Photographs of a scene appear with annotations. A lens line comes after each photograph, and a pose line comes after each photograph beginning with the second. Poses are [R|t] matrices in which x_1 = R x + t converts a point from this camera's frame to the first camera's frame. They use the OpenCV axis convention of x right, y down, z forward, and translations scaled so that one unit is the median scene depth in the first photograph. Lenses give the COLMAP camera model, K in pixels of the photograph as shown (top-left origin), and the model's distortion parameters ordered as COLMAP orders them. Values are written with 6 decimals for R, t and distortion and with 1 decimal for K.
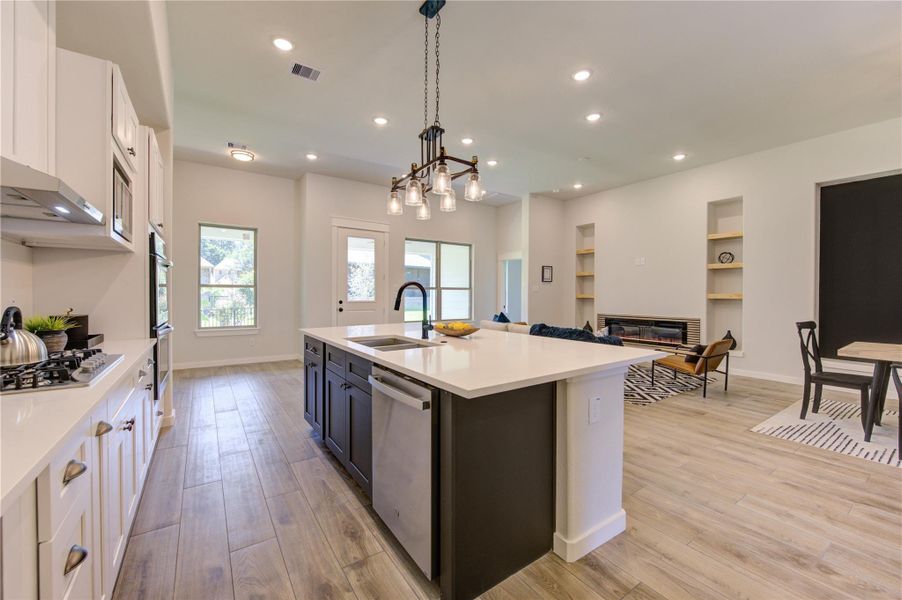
lens RADIAL K [[357.5, 0, 453.0], [0, 357.5, 297.0], [0, 0, 1]] dist [0.007201, -0.002177]
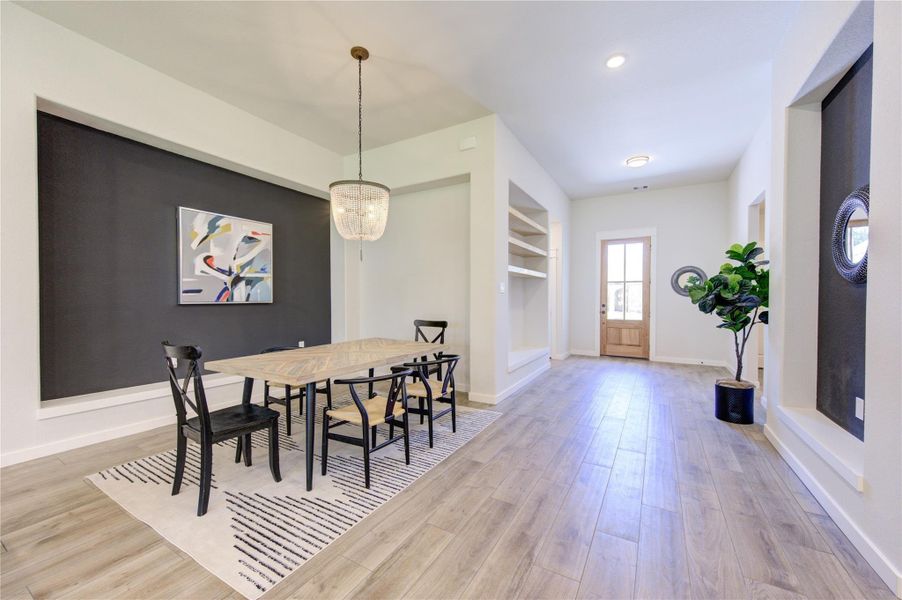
lens RADIAL K [[351.9, 0, 454.3], [0, 351.9, 304.3], [0, 0, 1]] dist [0.007299, -0.001442]
pose [[-0.424308, -0.018807, 0.905322, 0.185828], [0.003088, 0.999748, 0.022216, -0.000549], [-0.905512, 0.012222, -0.424144, 0.527169]]
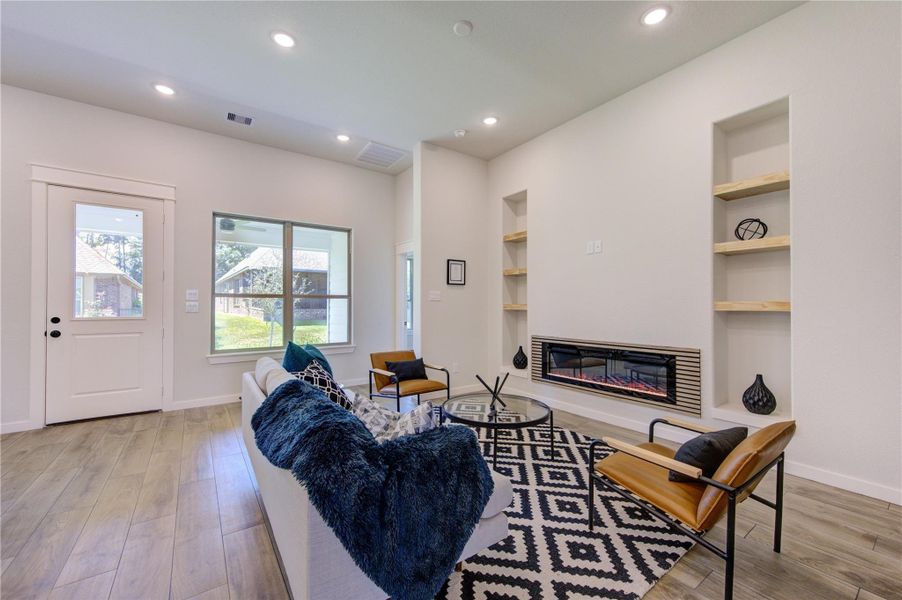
lens RADIAL K [[357.5, 0, 450.3], [0, 357.5, 304.3], [0, 0, 1]] dist [0.007201, -0.002177]
pose [[0.999899, -0.005219, 0.013219, 0.326164], [0.005384, 0.999908, -0.012477, -0.000283], [-0.013153, 0.012547, 0.999835, 0.493554]]
